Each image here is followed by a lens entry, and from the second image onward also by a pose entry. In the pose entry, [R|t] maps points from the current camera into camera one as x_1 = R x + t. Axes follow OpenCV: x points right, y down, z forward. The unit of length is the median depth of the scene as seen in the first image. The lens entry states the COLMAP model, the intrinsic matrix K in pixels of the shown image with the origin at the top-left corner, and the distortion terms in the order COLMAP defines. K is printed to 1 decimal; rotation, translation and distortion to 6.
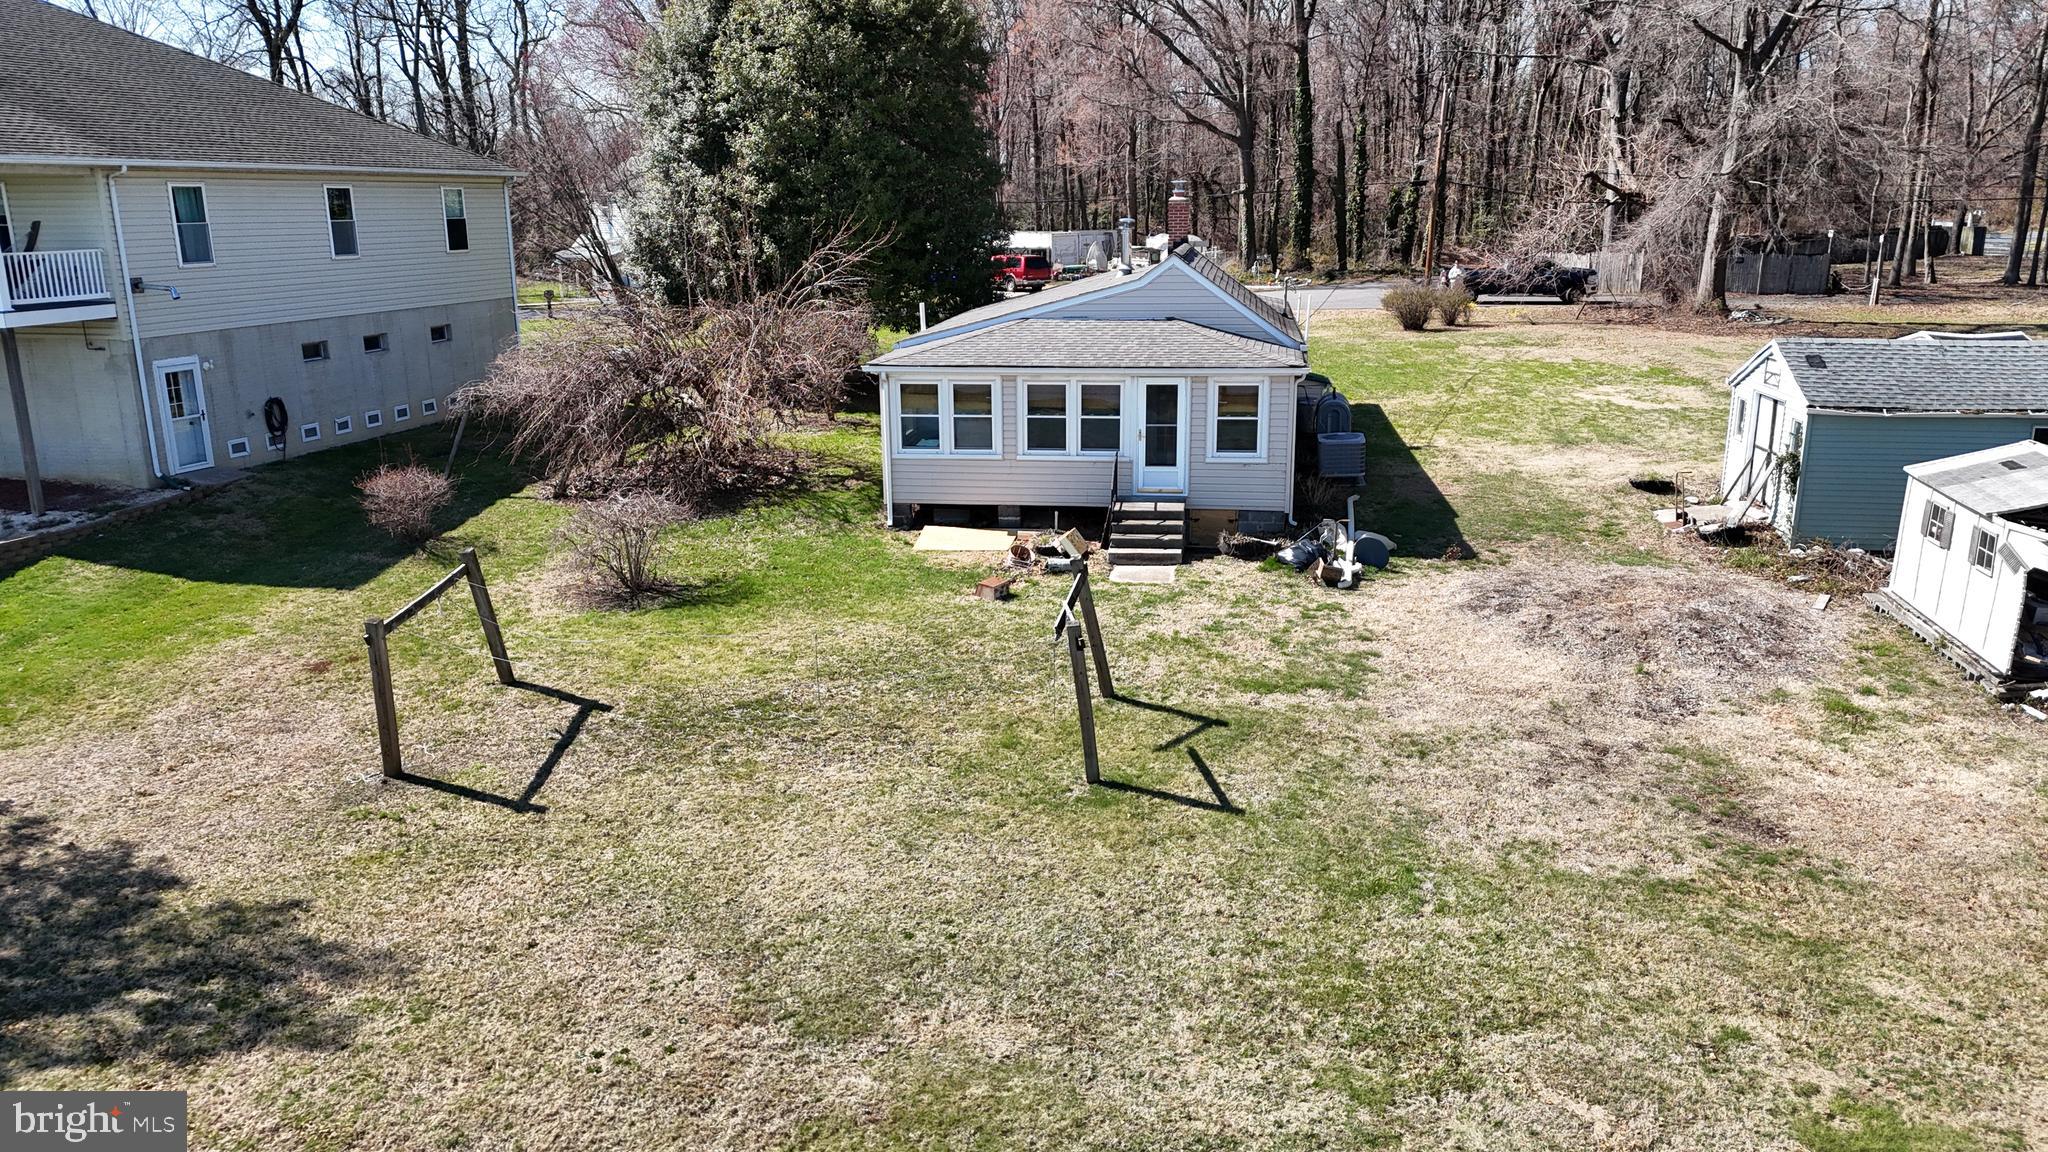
lens RADIAL K [[1490.8, 0, 1029.8], [0, 1490.8, 582.5], [0, 0, 1]] dist [0.099793, -0.118309]
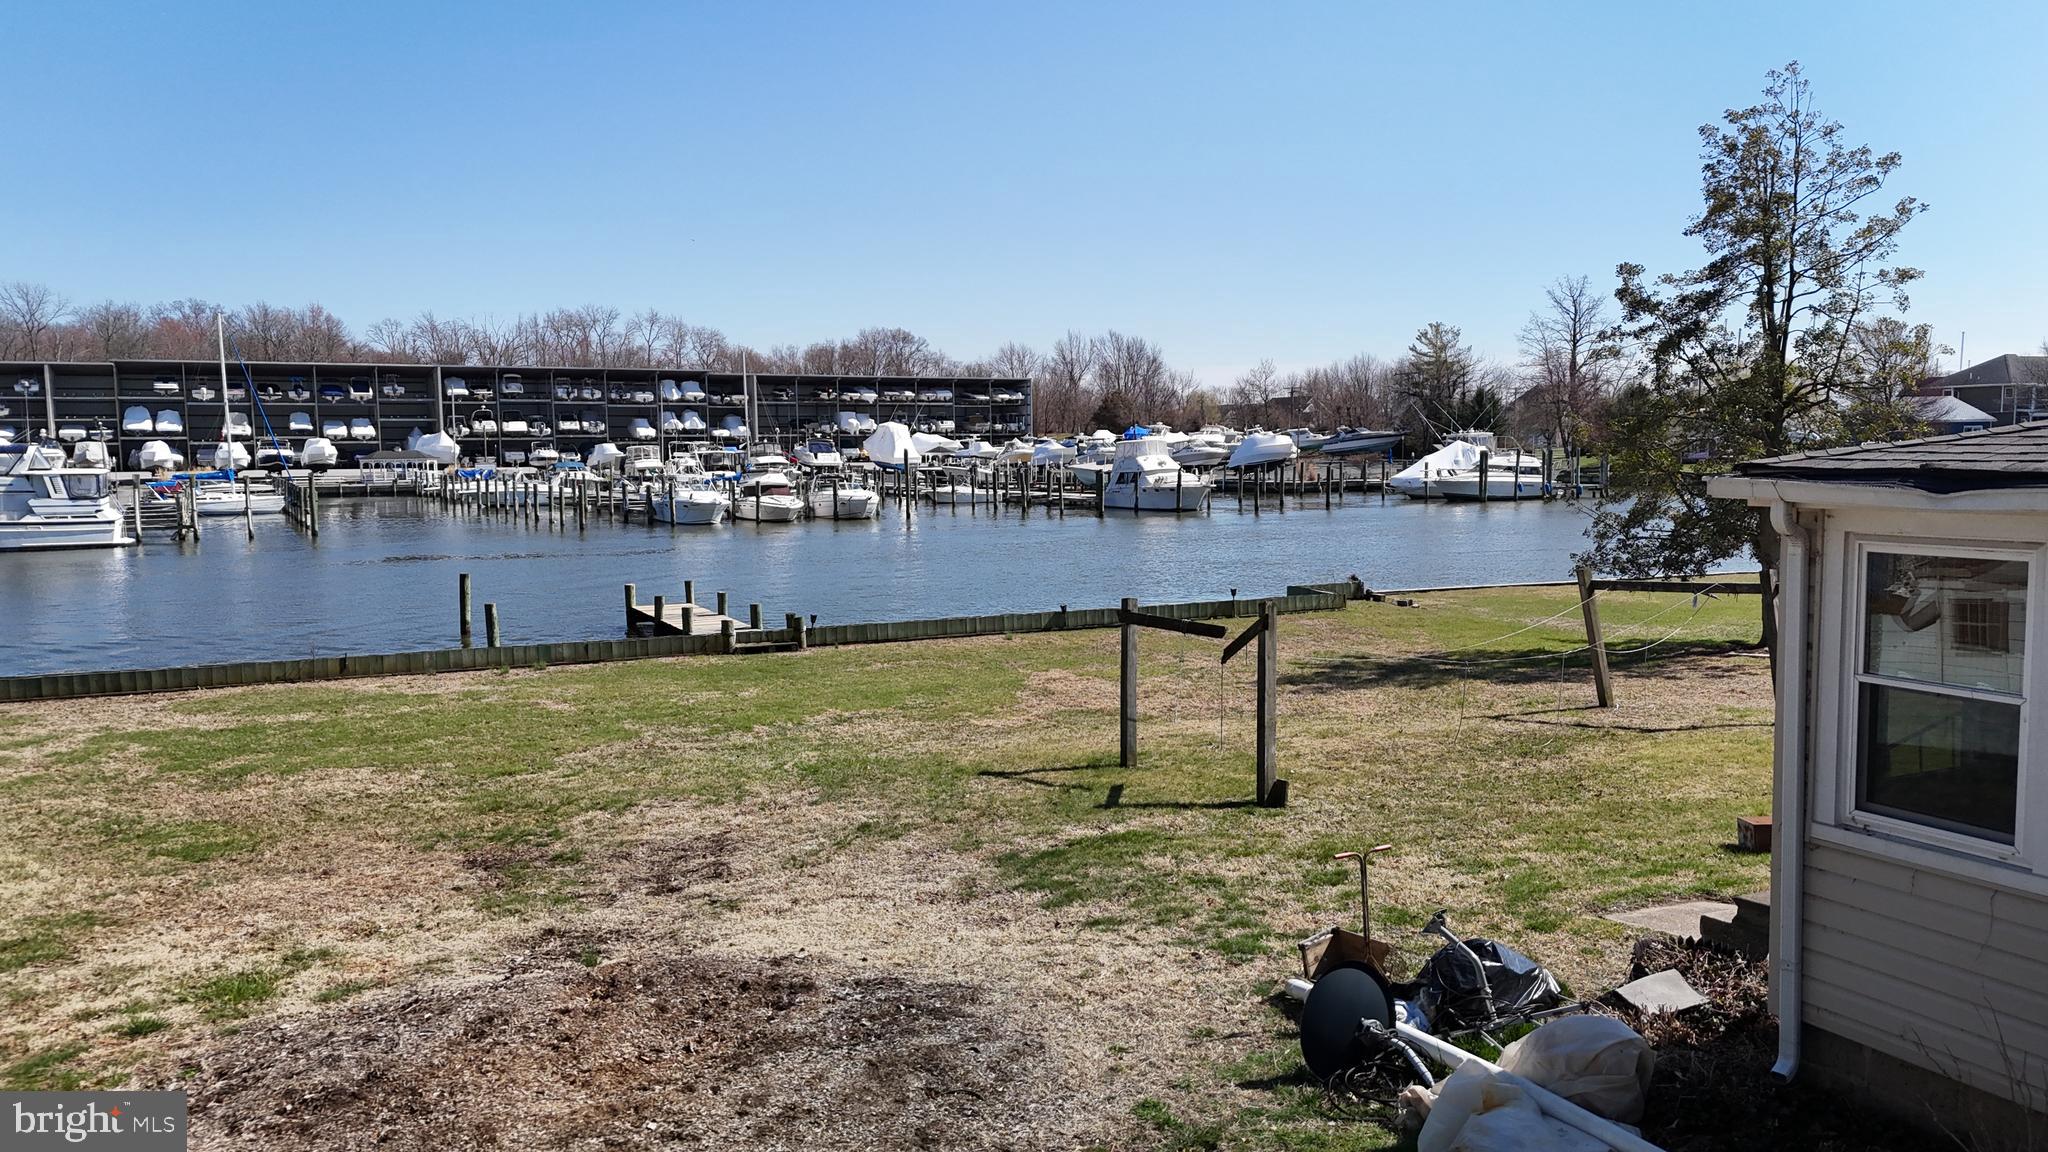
lens RADIAL K [[1493.9, 0, 1029.0], [0, 1493.9, 580.2], [0, 0, 1]] dist [0.087391, -0.084626]
pose [[-0.827180, 0.066705, -0.557964, 0.427487], [-0.123269, 0.947205, 0.295986, -0.183098], [0.548250, 0.313614, -0.775286, 1.102464]]
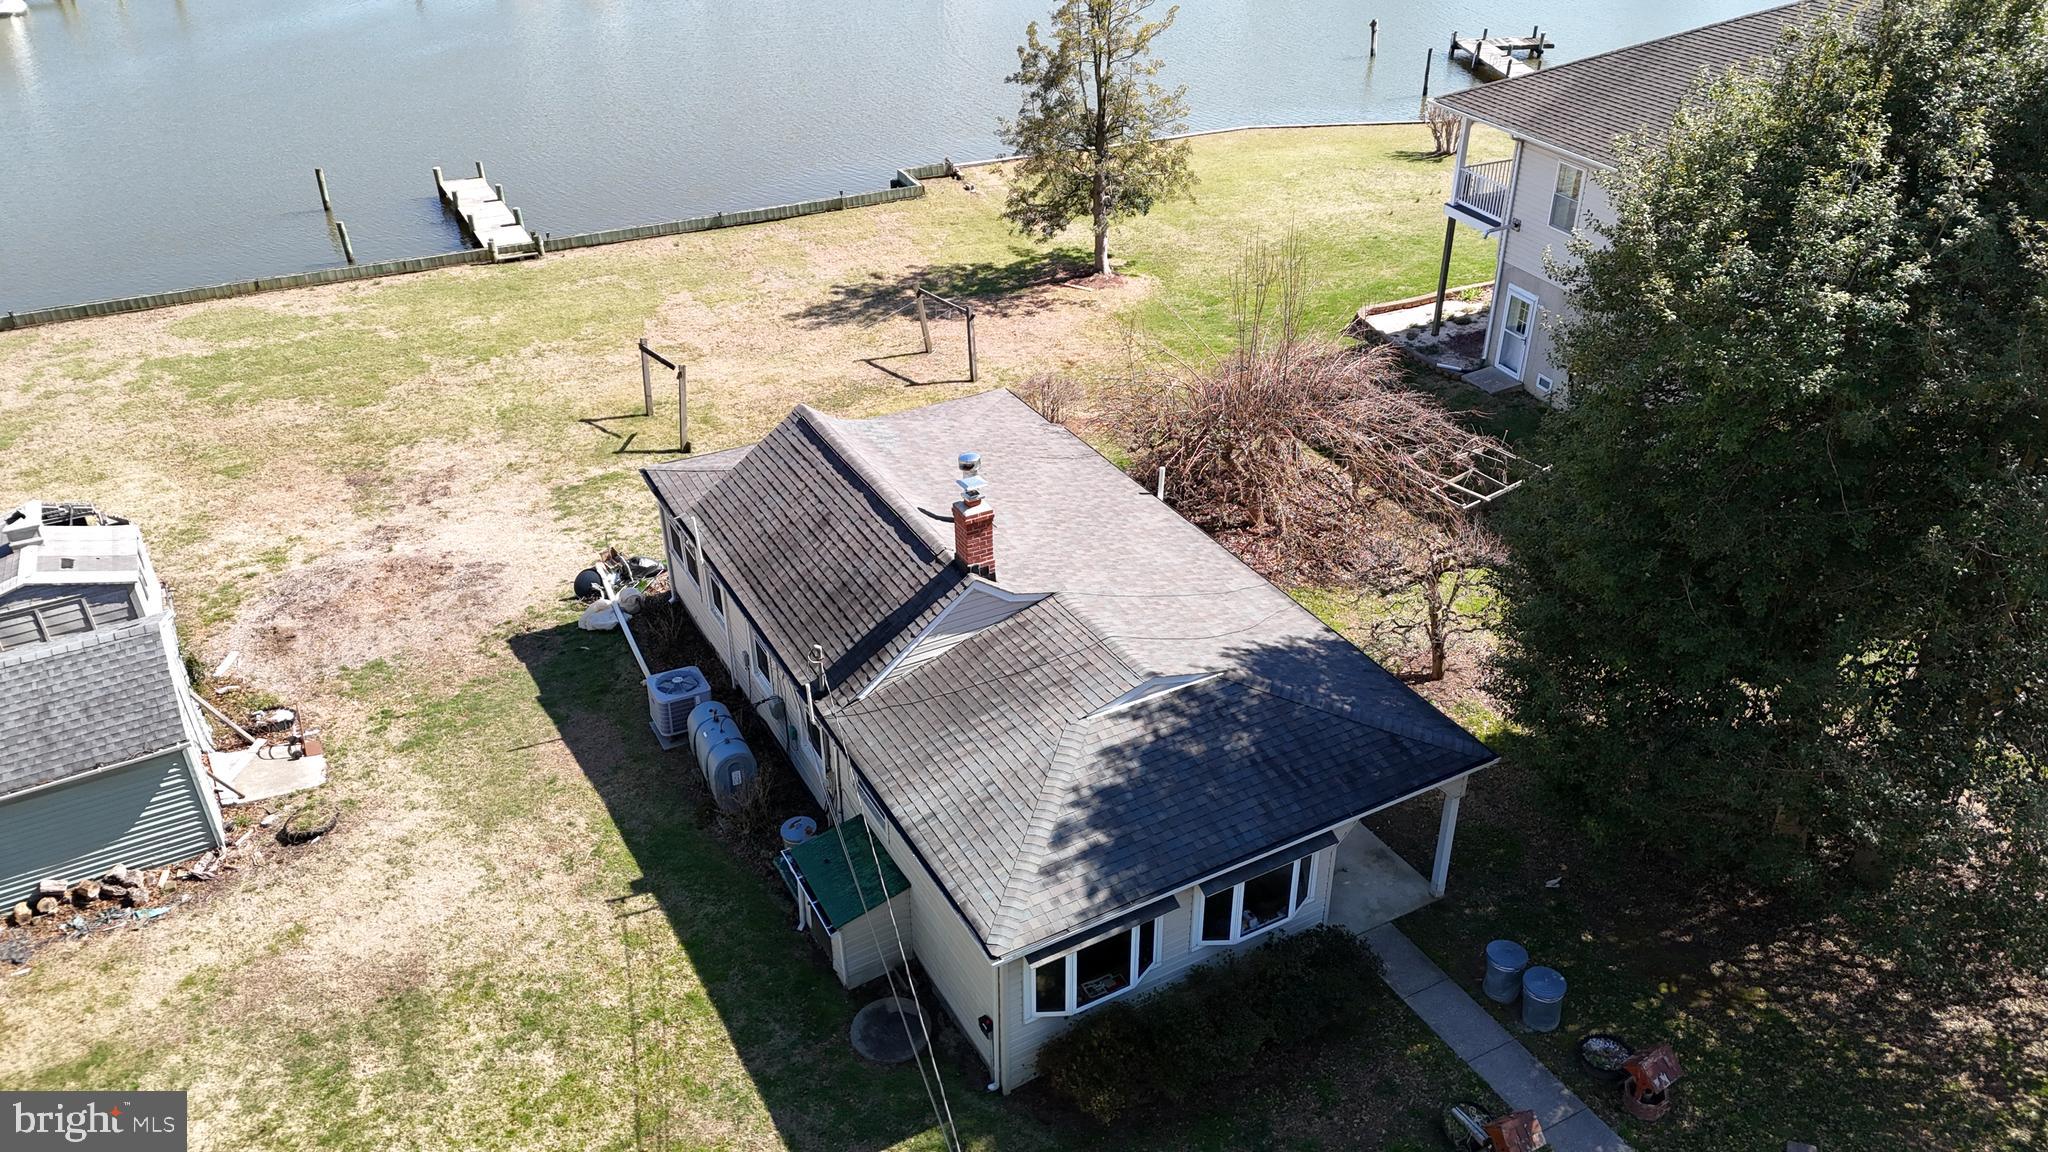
lens RADIAL K [[1507.5, 0, 1029.2], [0, 1507.5, 577.3], [0, 0, 1]] dist [0.070092, -0.061097]
pose [[-0.805138, 0.316003, -0.501891, 0.517157], [-0.137443, 0.723784, 0.676199, -0.841858], [0.576942, 0.613415, -0.539314, 1.737753]]
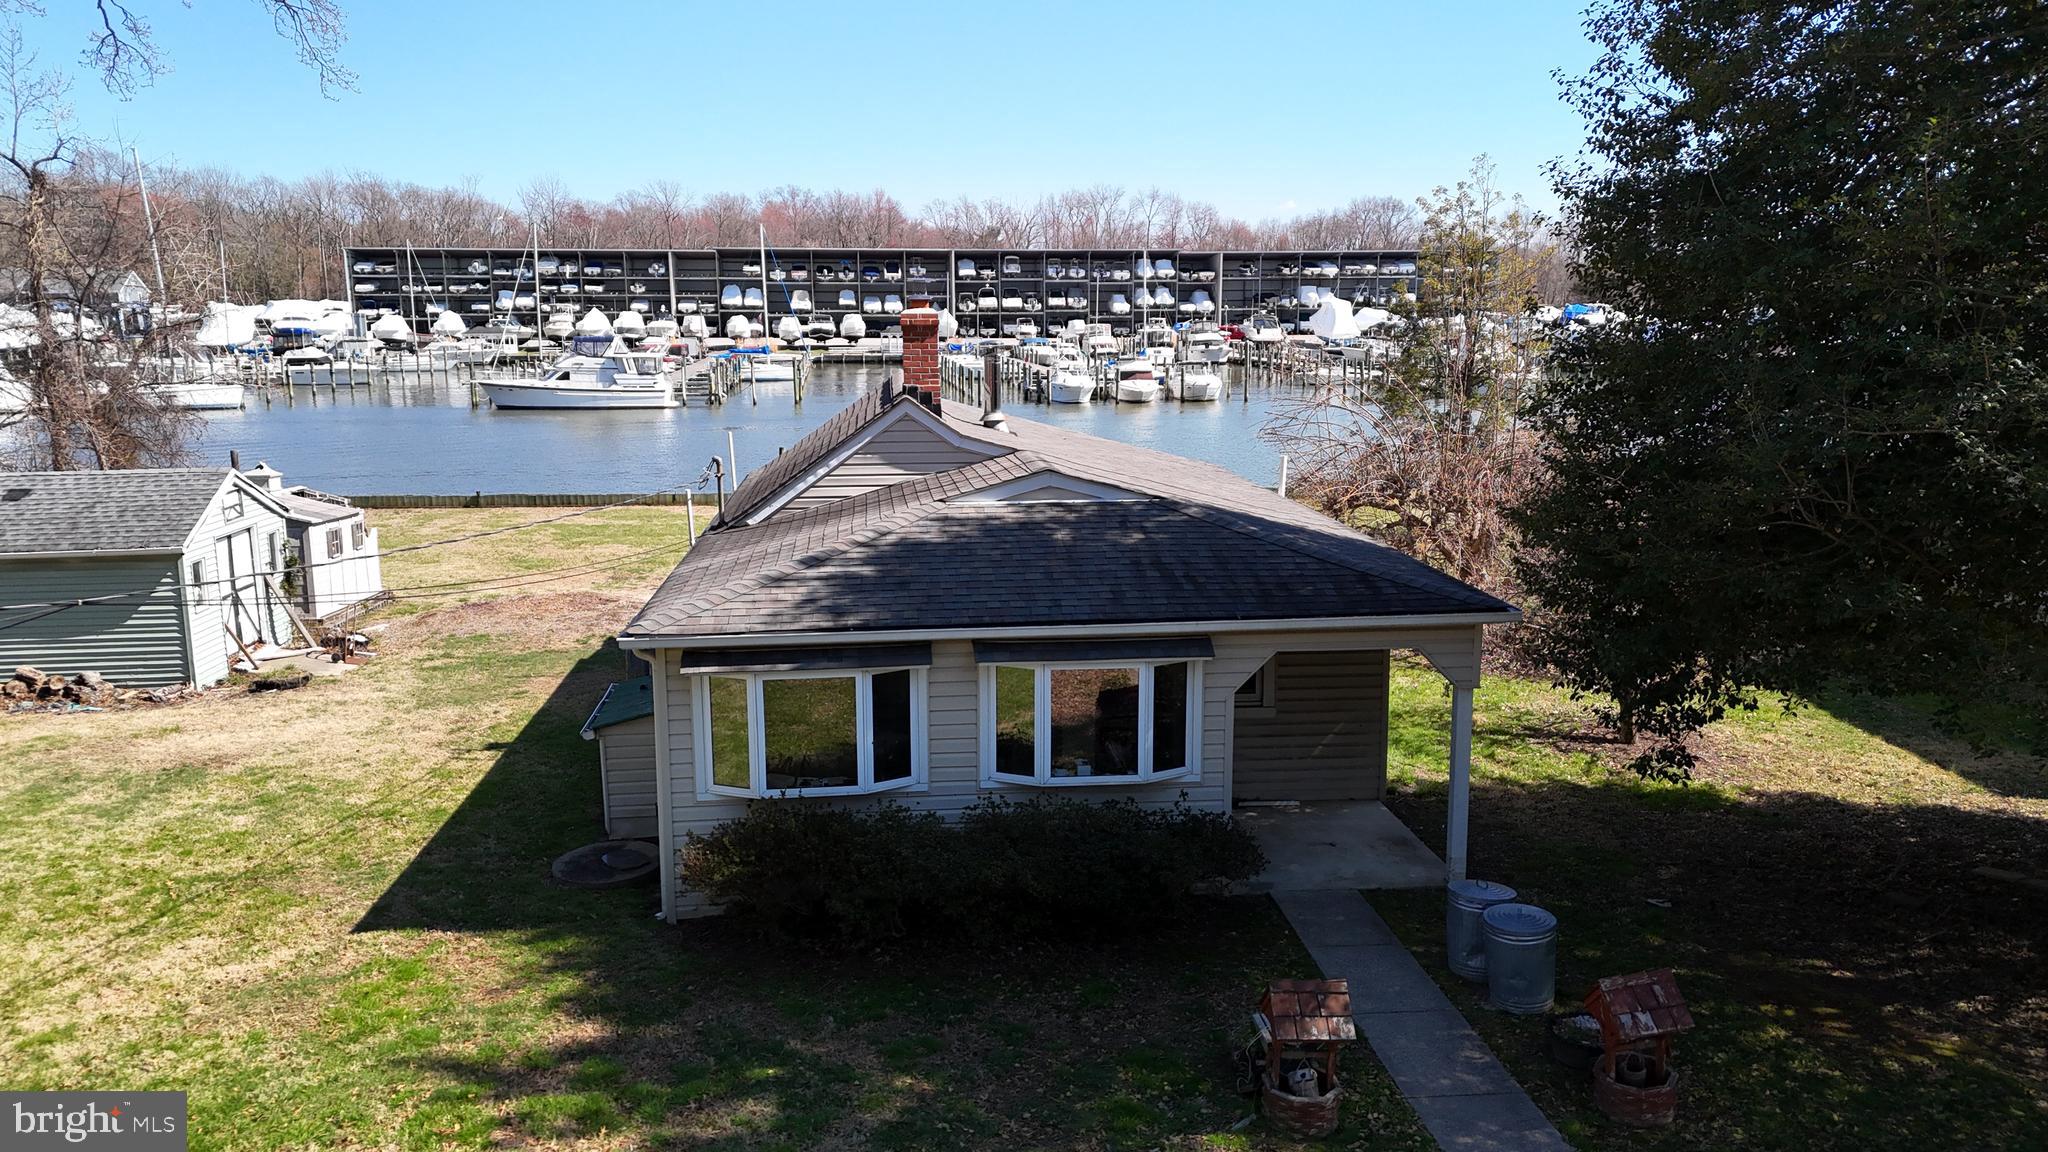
lens RADIAL K [[1490.8, 0, 1029.8], [0, 1490.8, 582.5], [0, 0, 1]] dist [0.099793, -0.118309]
pose [[-0.973025, 0.050734, -0.225051, 0.233086], [-0.049020, 0.907774, 0.416586, -0.492175], [0.225430, 0.416381, -0.880800, 1.910911]]
